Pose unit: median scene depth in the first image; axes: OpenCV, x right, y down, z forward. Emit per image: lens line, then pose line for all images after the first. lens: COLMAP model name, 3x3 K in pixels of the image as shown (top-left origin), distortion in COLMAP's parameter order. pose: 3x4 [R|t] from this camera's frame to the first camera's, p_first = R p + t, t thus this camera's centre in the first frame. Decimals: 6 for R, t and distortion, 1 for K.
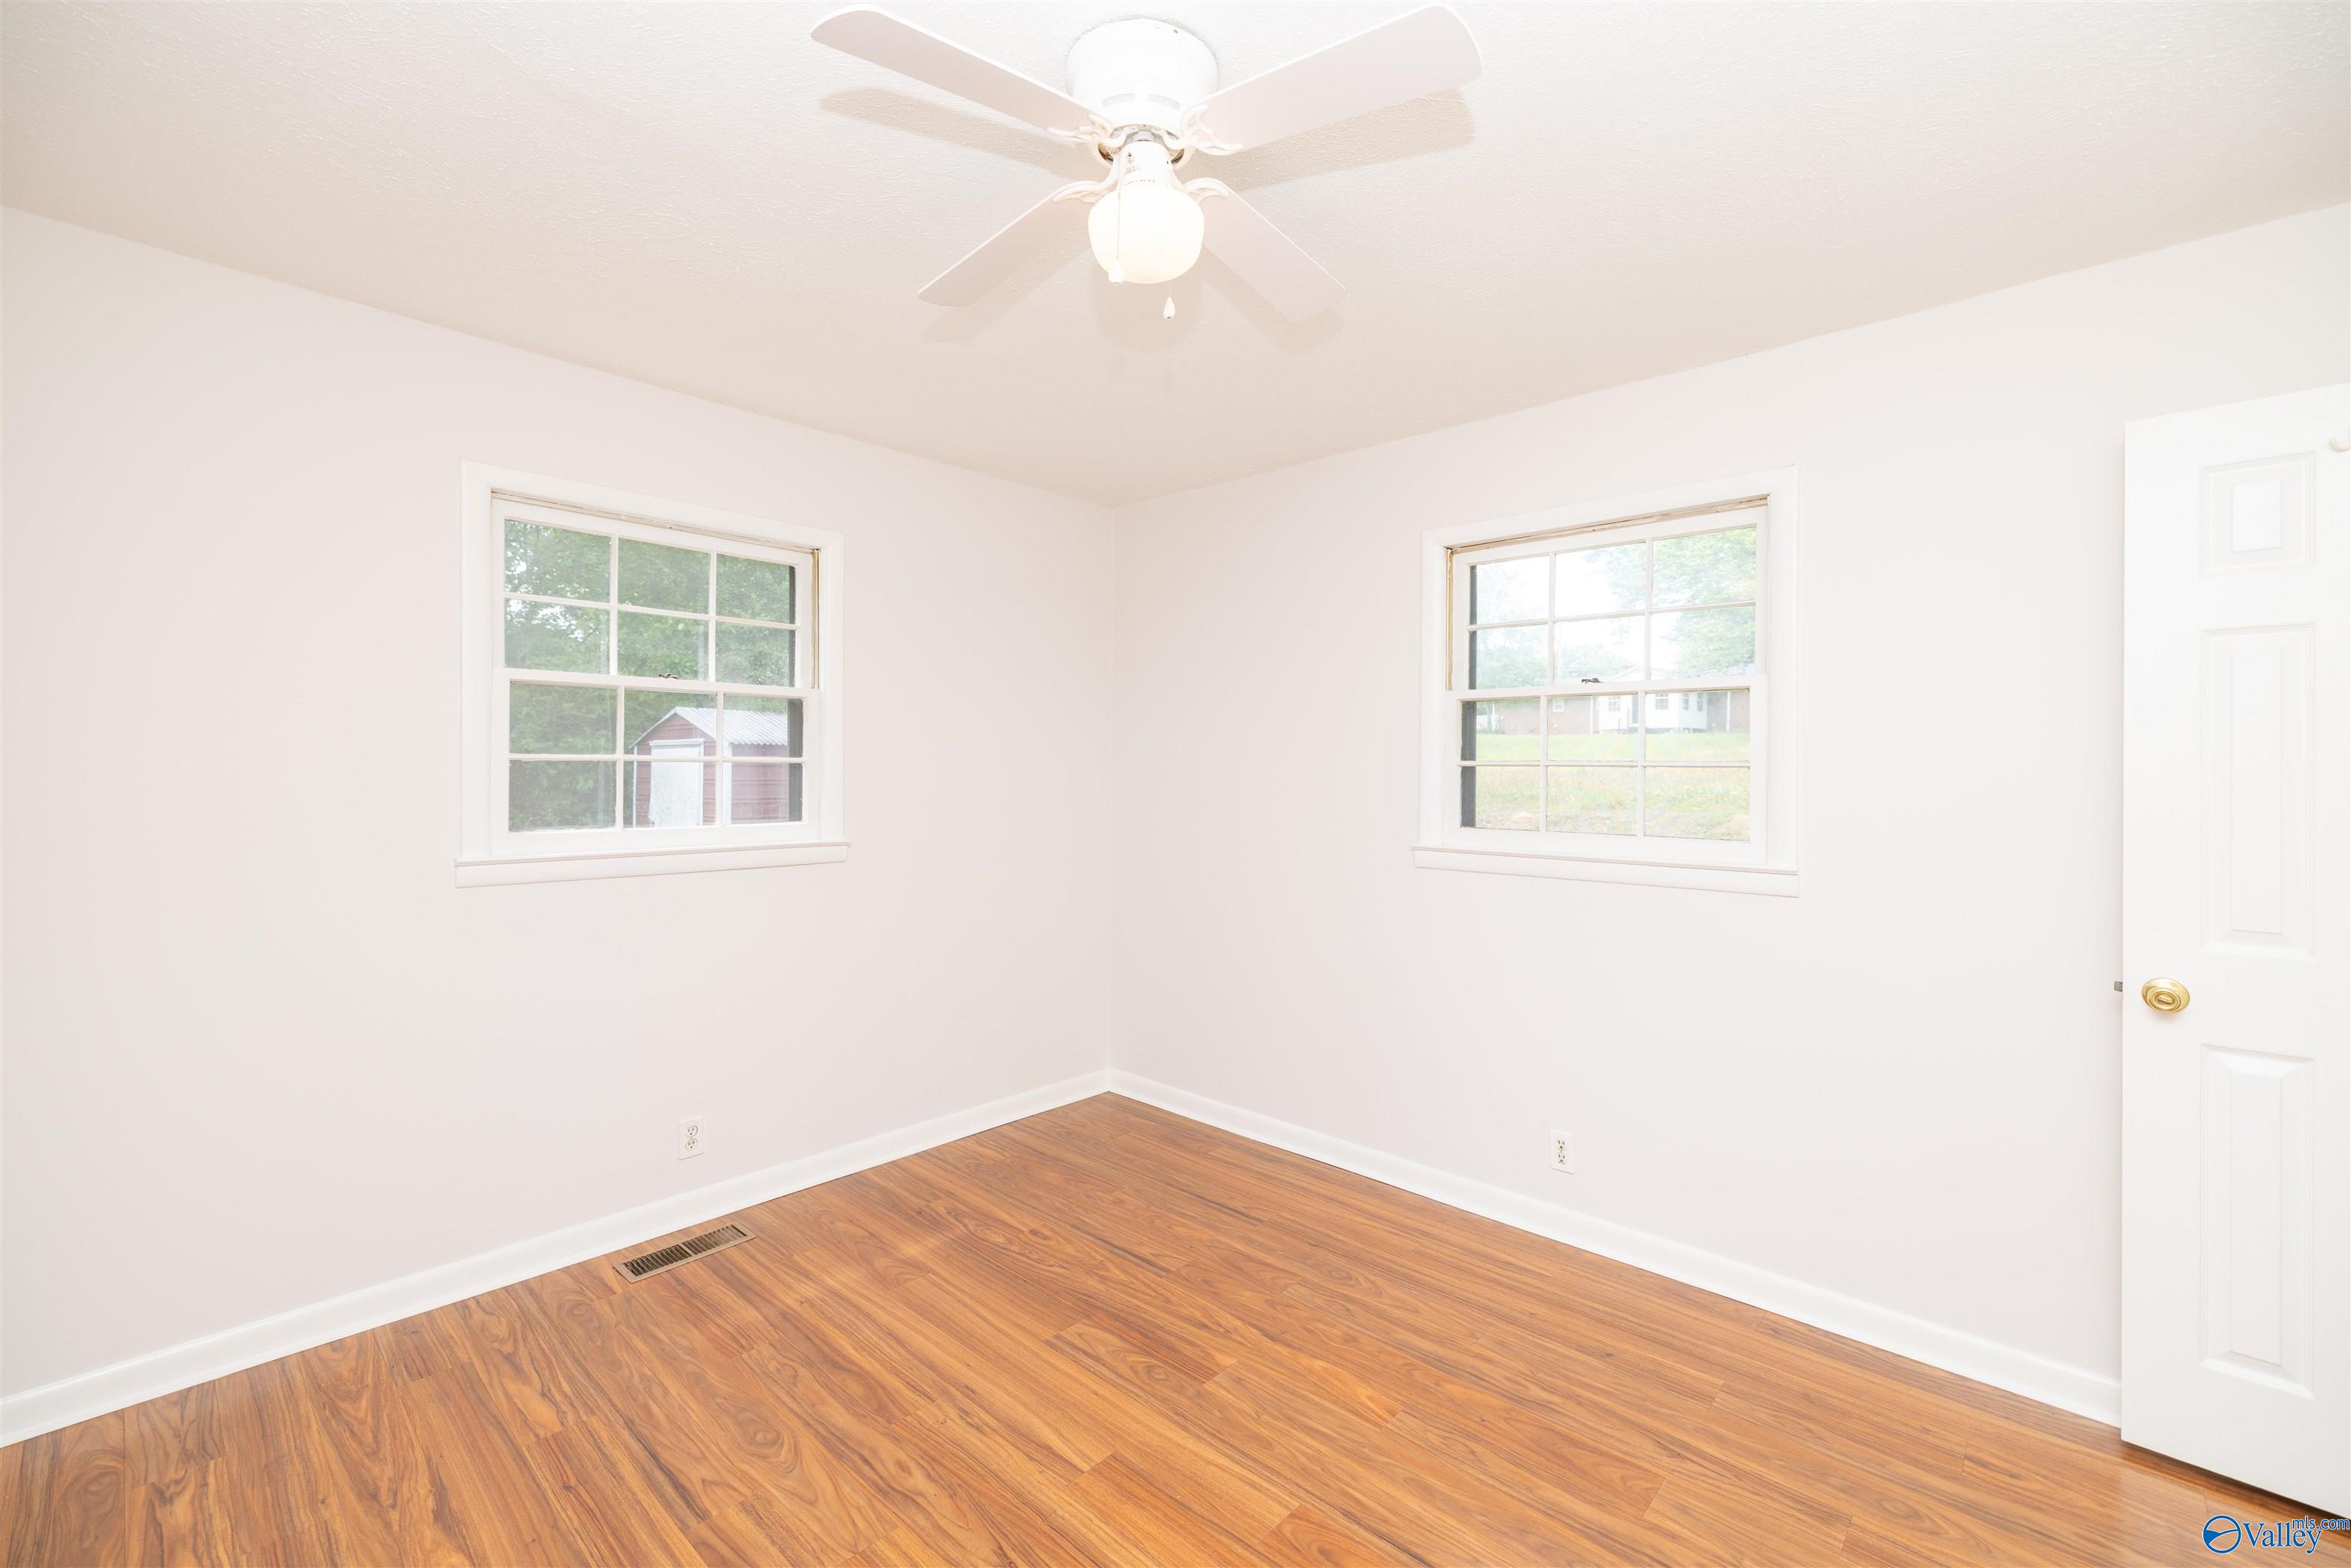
lens RADIAL K [[991.3, 0, 1168.3], [0, 991.3, 774.0], [0, 0, 1]] dist [-0.002885, 0.000356]
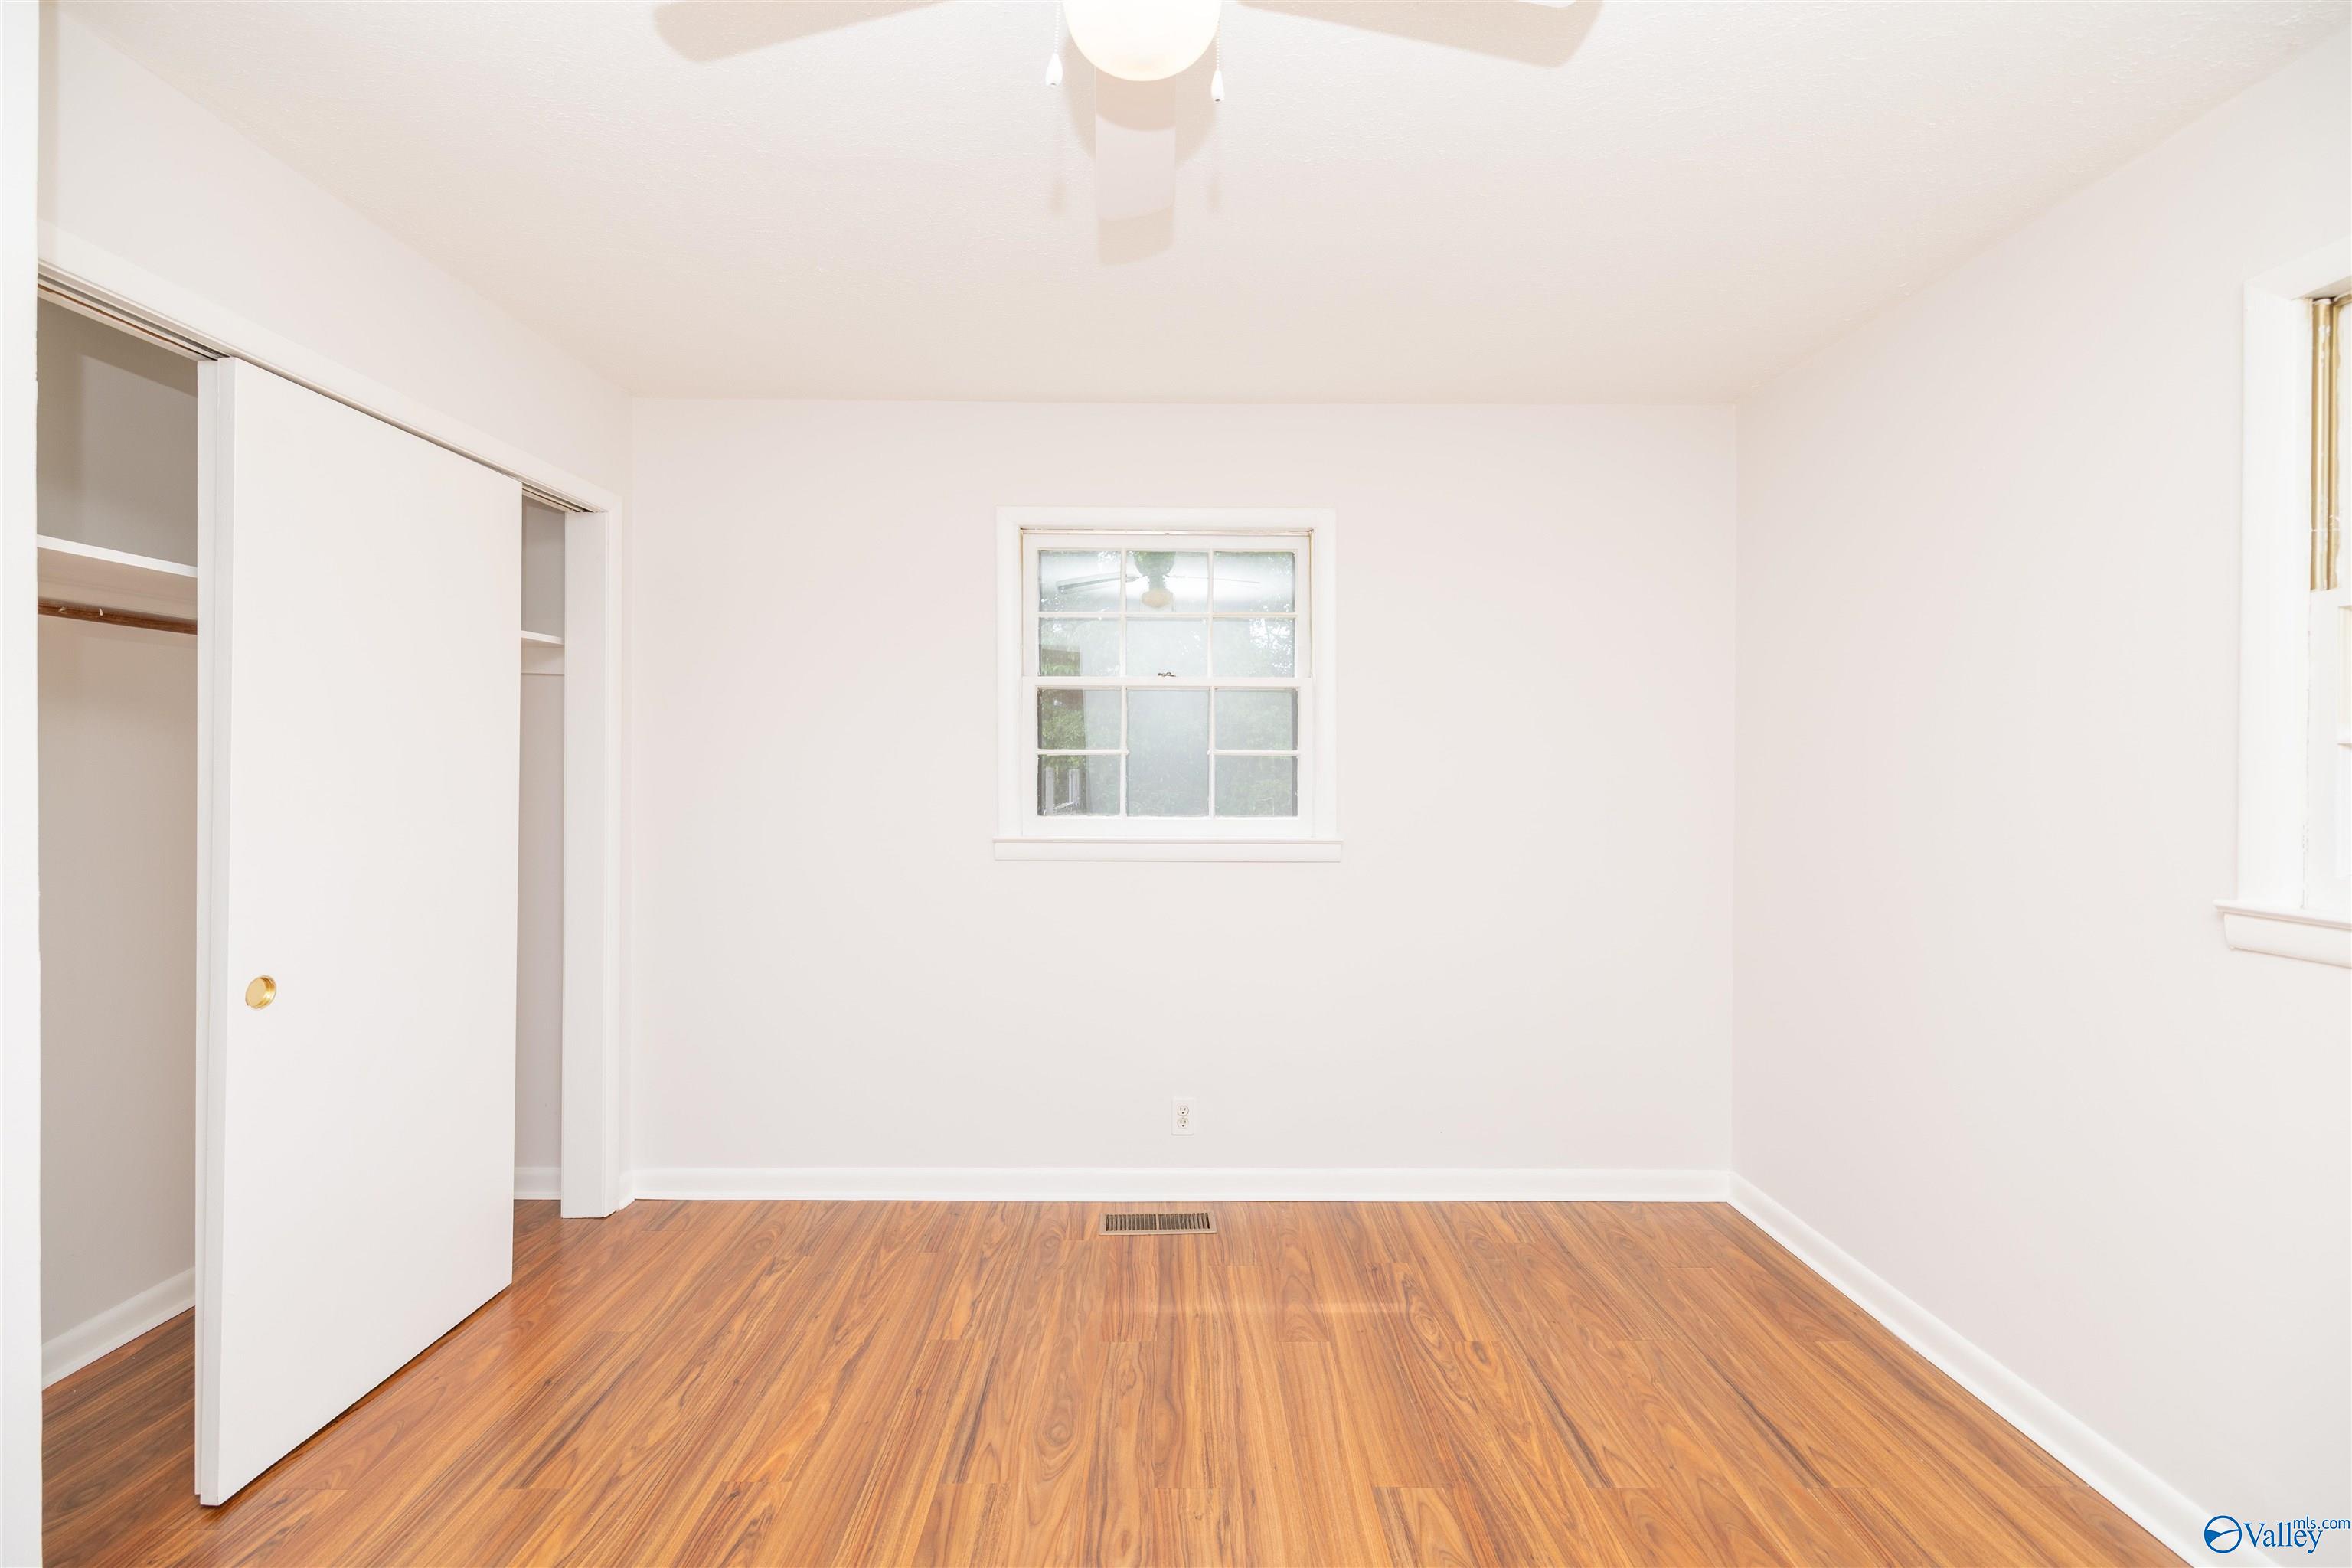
lens RADIAL K [[991.7, 0, 1167.6], [0, 991.7, 777.7], [0, 0, 1]] dist [-0.002885, 0.000356]
pose [[0.680583, 0.005195, -0.732652, 0.310315], [-0.002036, 0.999984, 0.005199, 0.006383], [0.732668, -0.002047, 0.680583, 0.322450]]
